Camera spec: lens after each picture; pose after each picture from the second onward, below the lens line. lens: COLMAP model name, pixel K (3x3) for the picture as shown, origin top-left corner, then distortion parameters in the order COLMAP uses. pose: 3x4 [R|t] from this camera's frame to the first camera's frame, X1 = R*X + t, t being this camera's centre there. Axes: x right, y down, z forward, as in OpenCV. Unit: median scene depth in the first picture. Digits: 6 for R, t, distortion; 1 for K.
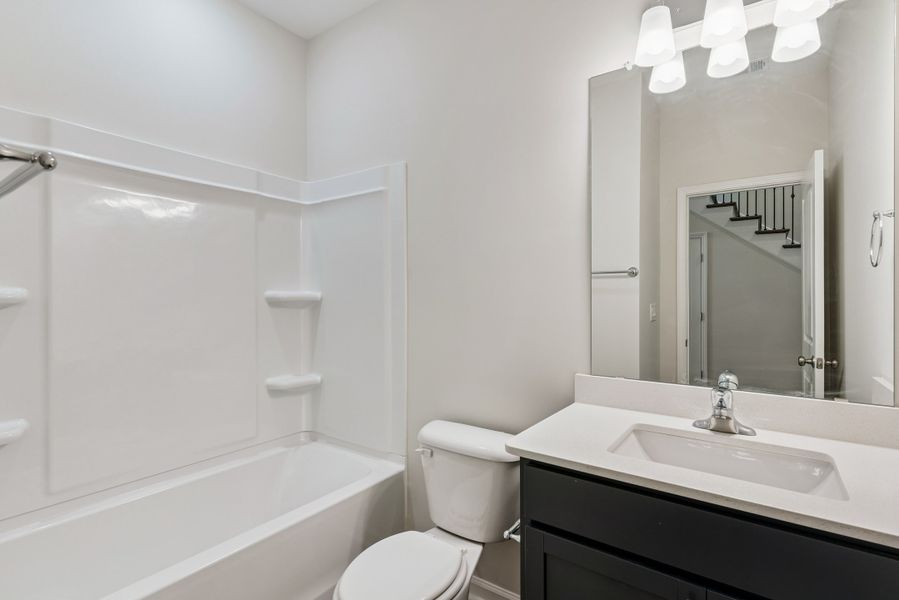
lens RADIAL K [[437.2, 0, 450.4], [0, 437.2, 287.2], [0, 0, 1]] dist [0.000133, -0.000580]
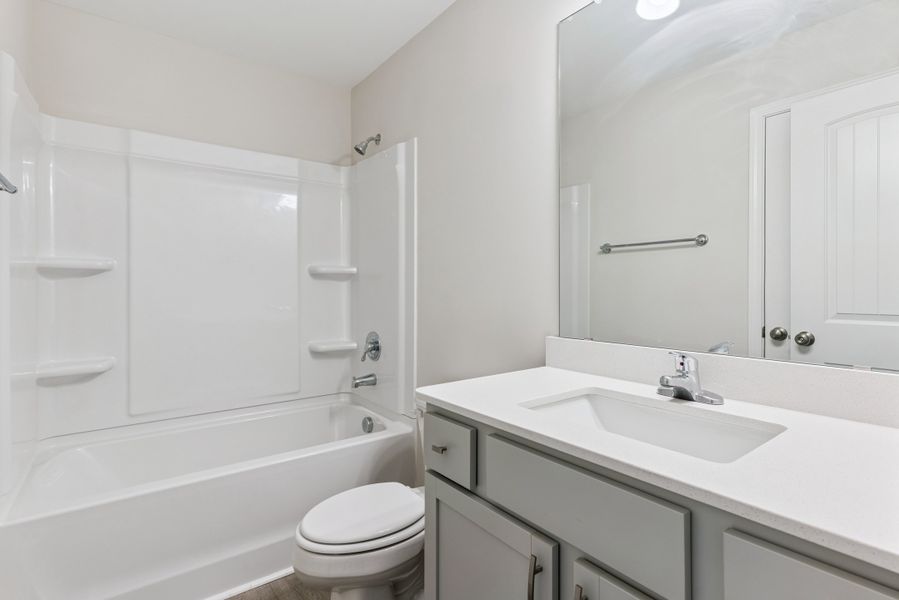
lens RADIAL K [[437.2, 0, 450.4], [0, 437.2, 287.2], [0, 0, 1]] dist [0.000133, -0.000580]
pose [[0.950528, -0.006904, -0.310563, 0.426411], [0.008800, 0.999950, 0.004705, 0.100131], [0.310515, -0.007205, 0.950541, 0.062545]]
